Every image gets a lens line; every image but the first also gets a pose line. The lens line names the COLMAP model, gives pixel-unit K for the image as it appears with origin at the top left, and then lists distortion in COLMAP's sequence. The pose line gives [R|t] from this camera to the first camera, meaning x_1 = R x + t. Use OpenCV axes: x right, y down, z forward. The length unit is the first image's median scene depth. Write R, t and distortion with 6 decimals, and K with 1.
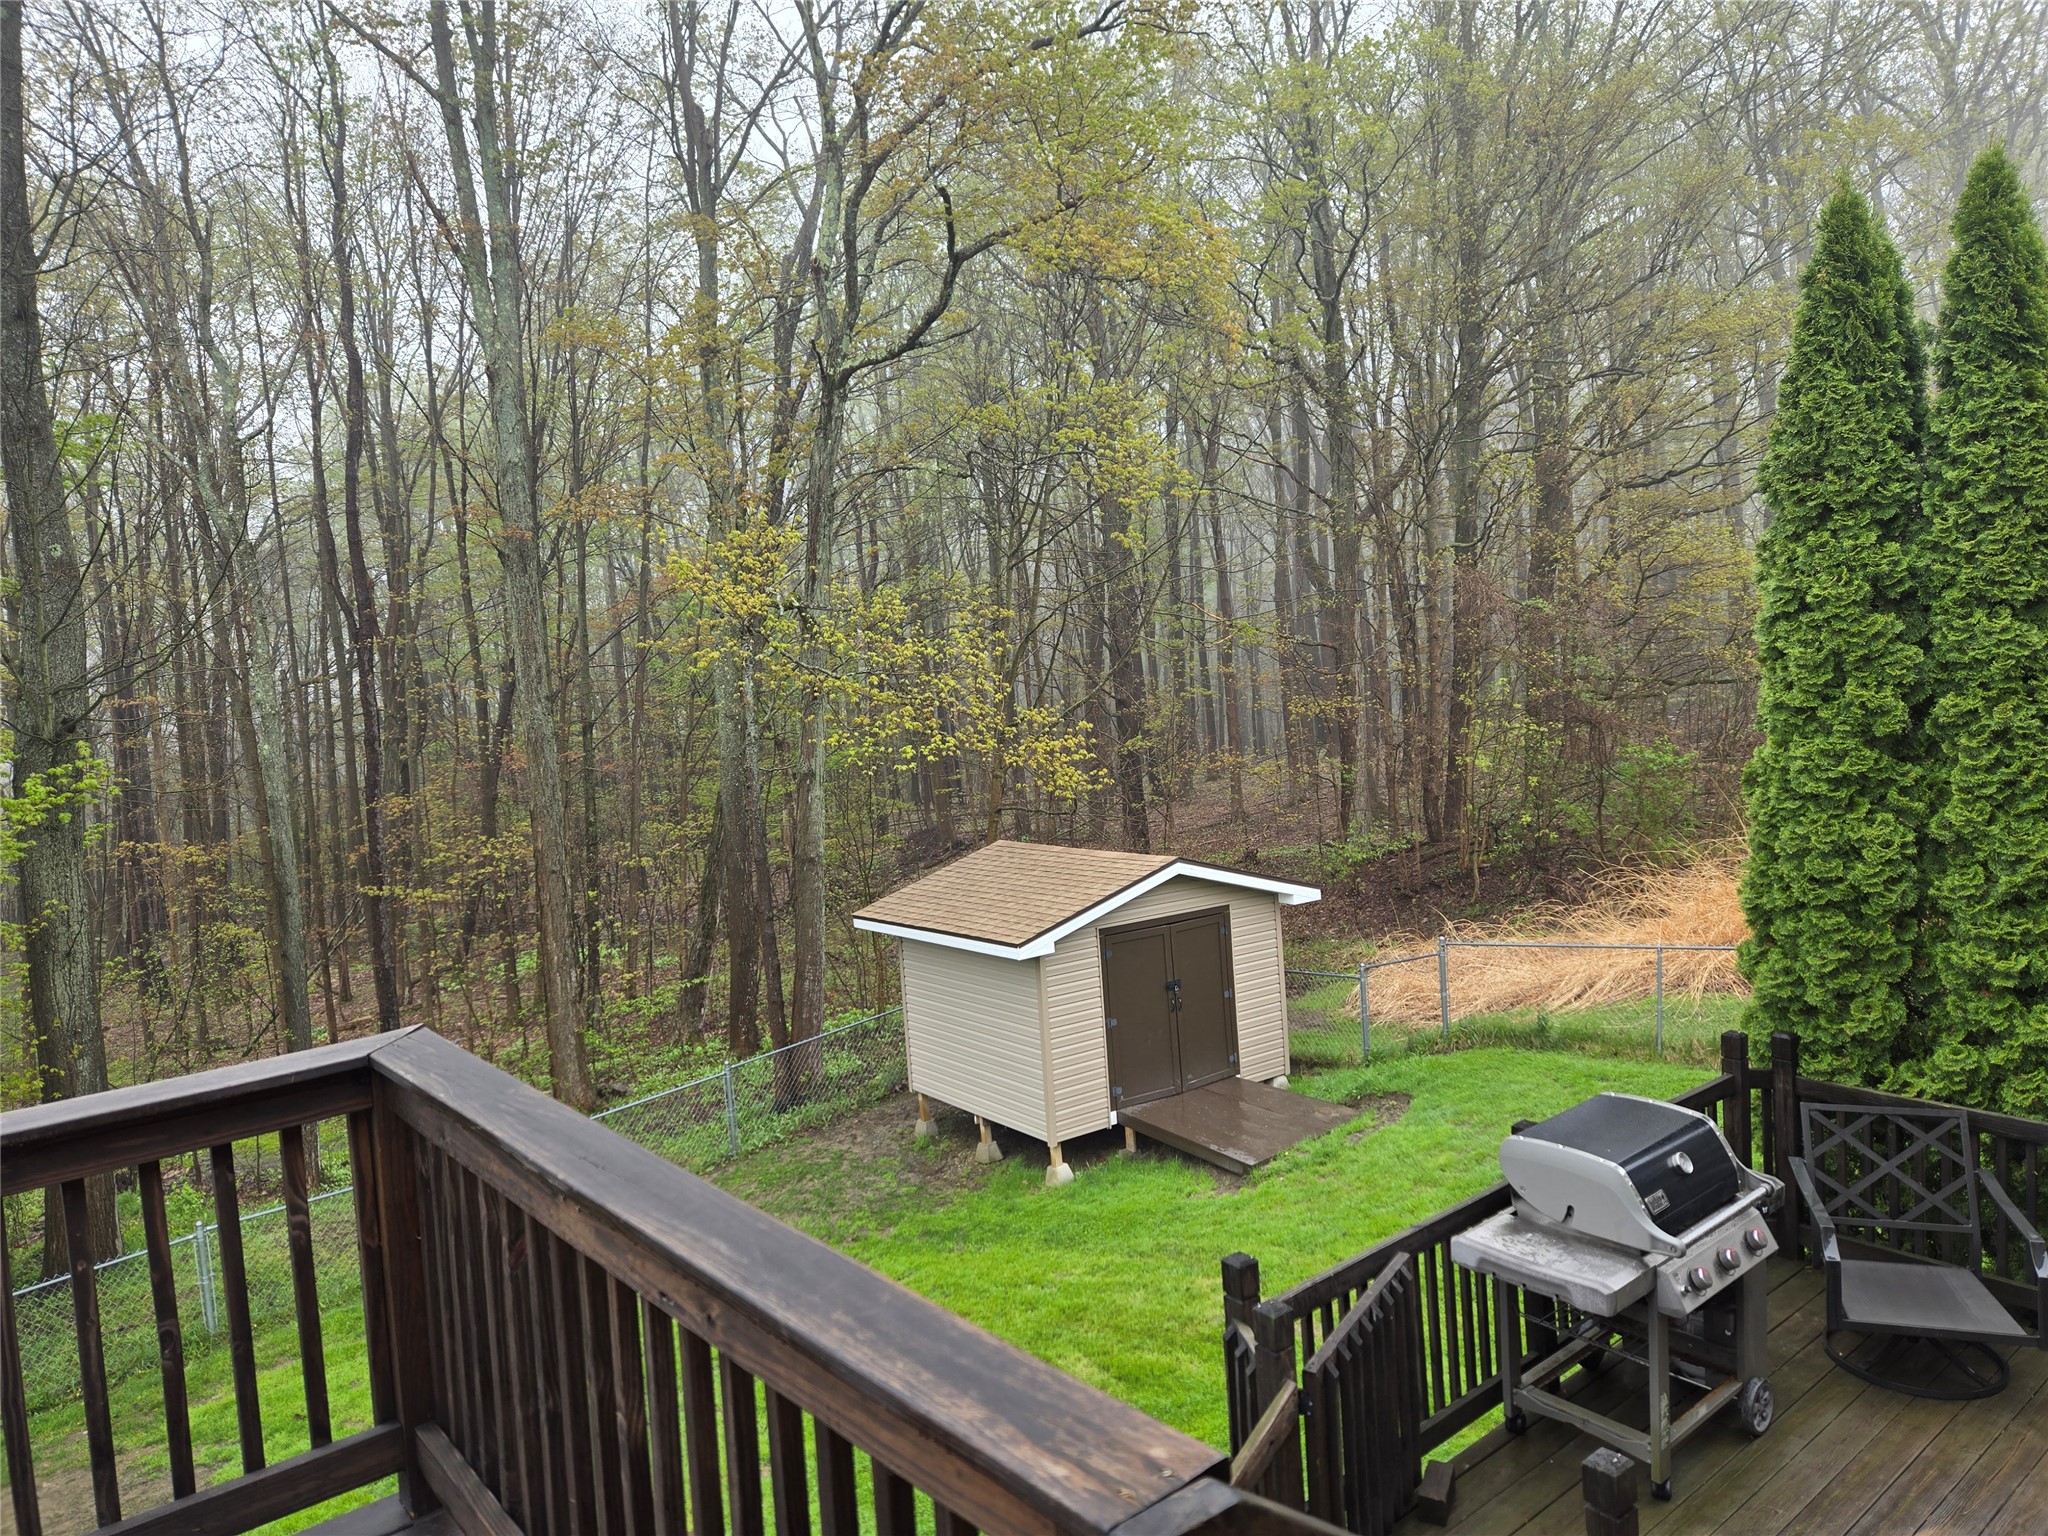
lens RADIAL K [[1375.0, 0, 1013.3], [0, 1375.0, 744.8], [0, 0, 1]] dist [0.078120, -0.067942]
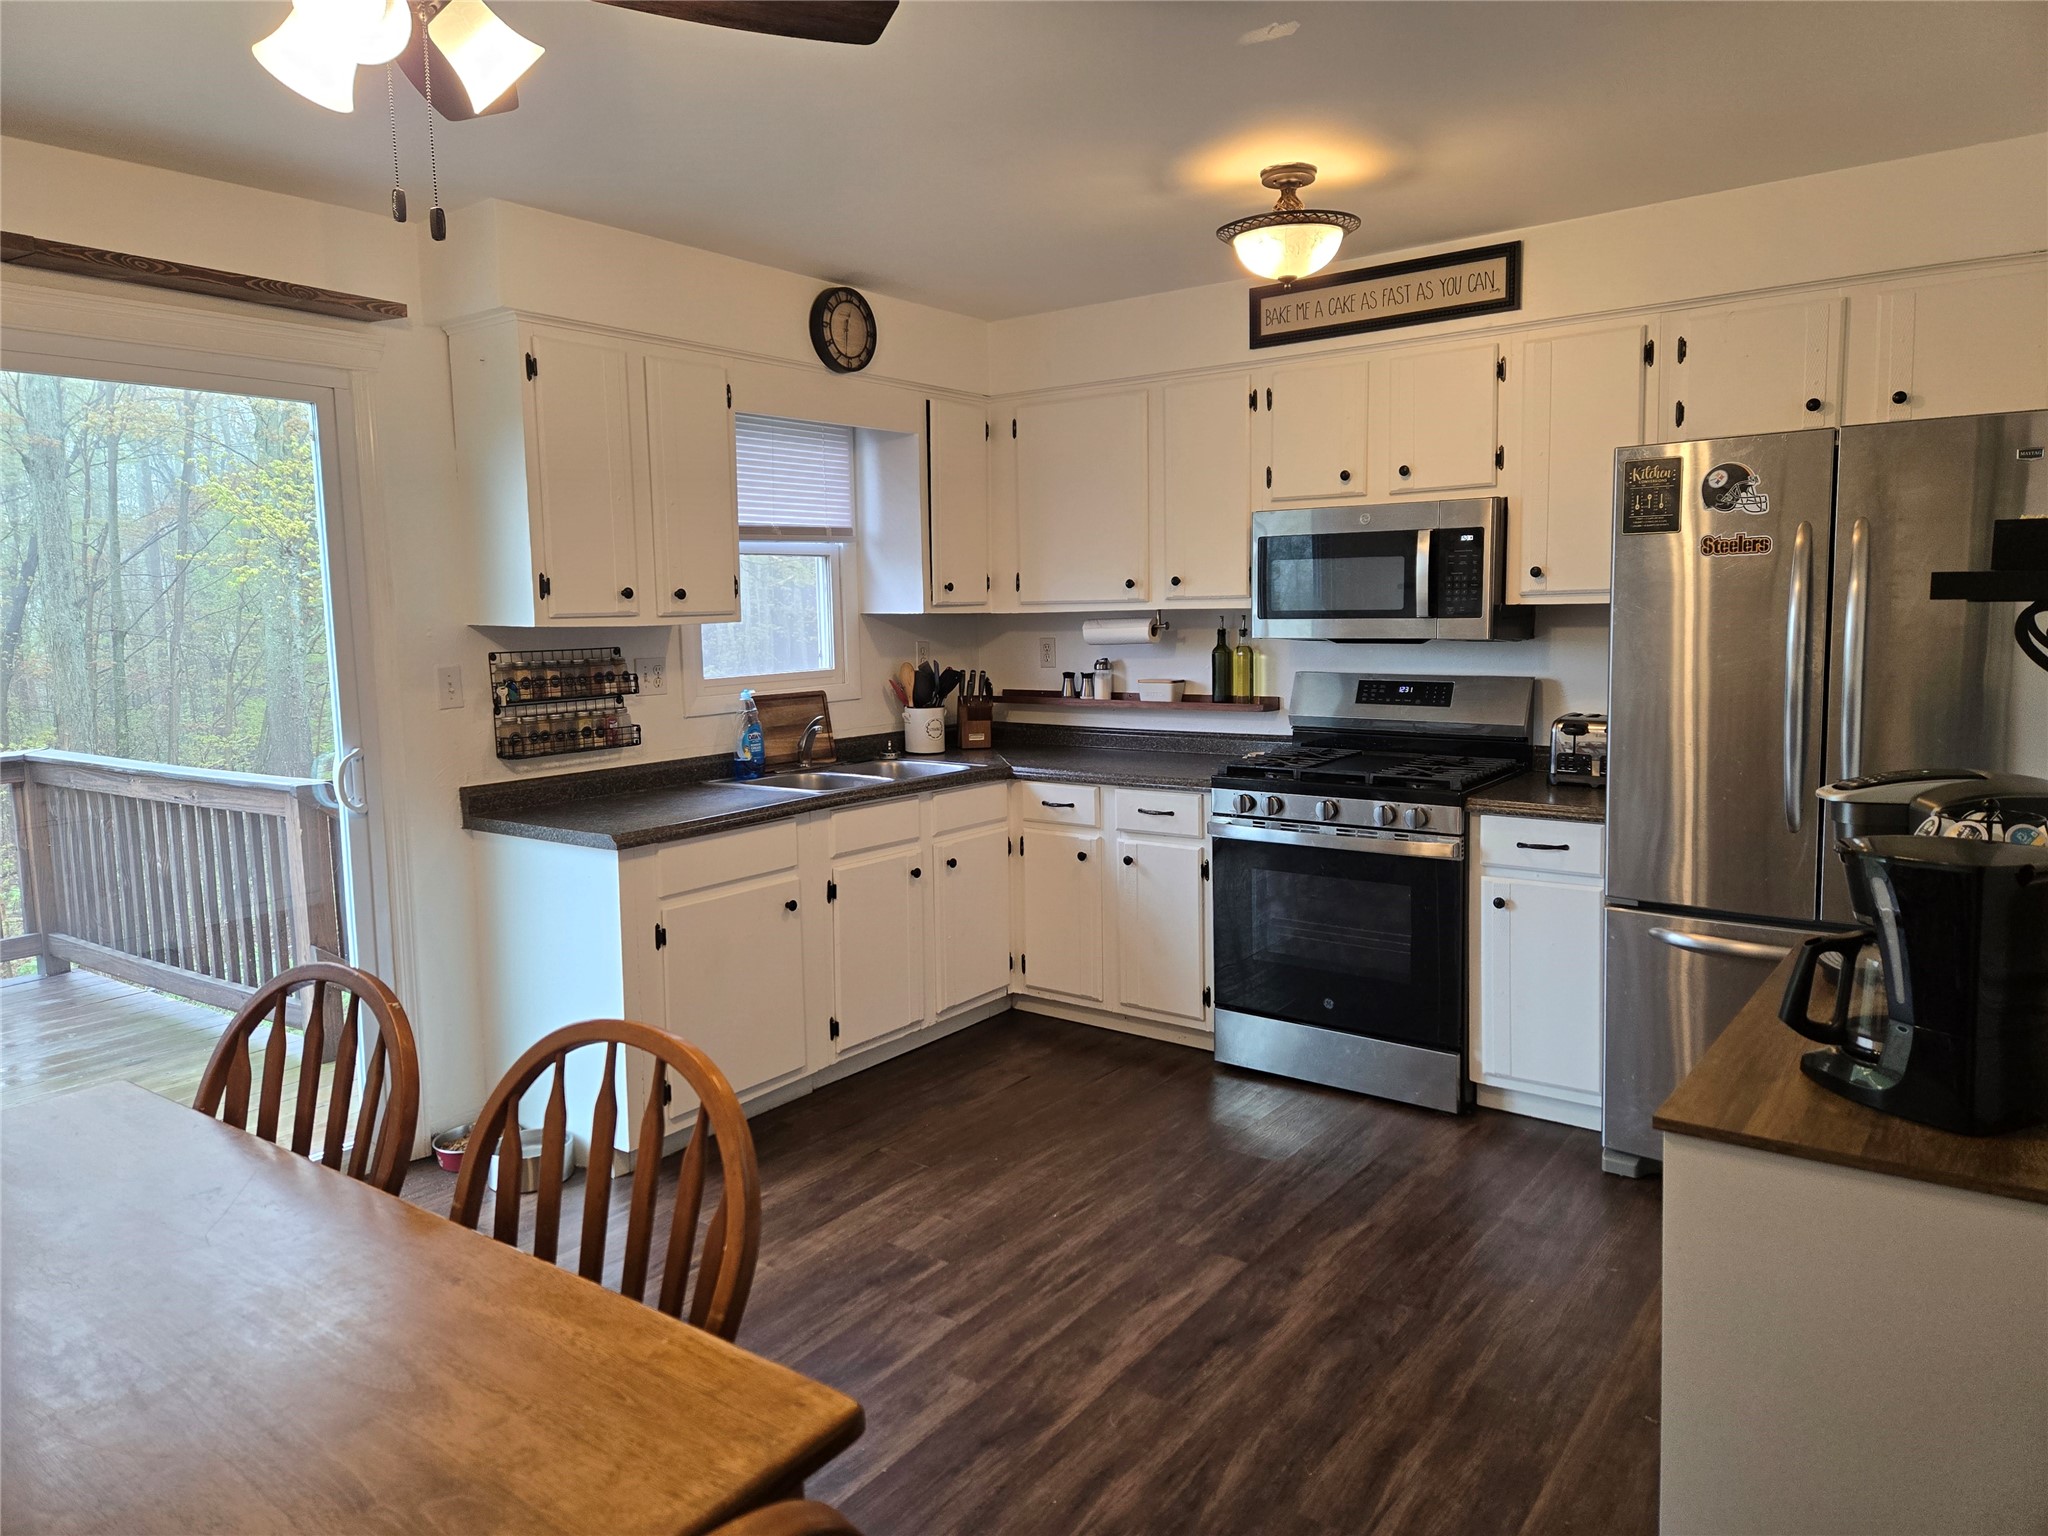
lens RADIAL K [[1375.0, 0, 1013.3], [0, 1375.0, 744.8], [0, 0, 1]] dist [0.078120, -0.067942]
pose [[0.962849, 0.021237, 0.269206, 0.038537], [-0.032203, 0.998819, 0.036383, 0.007519], [-0.268115, -0.043700, 0.962395, -0.136858]]
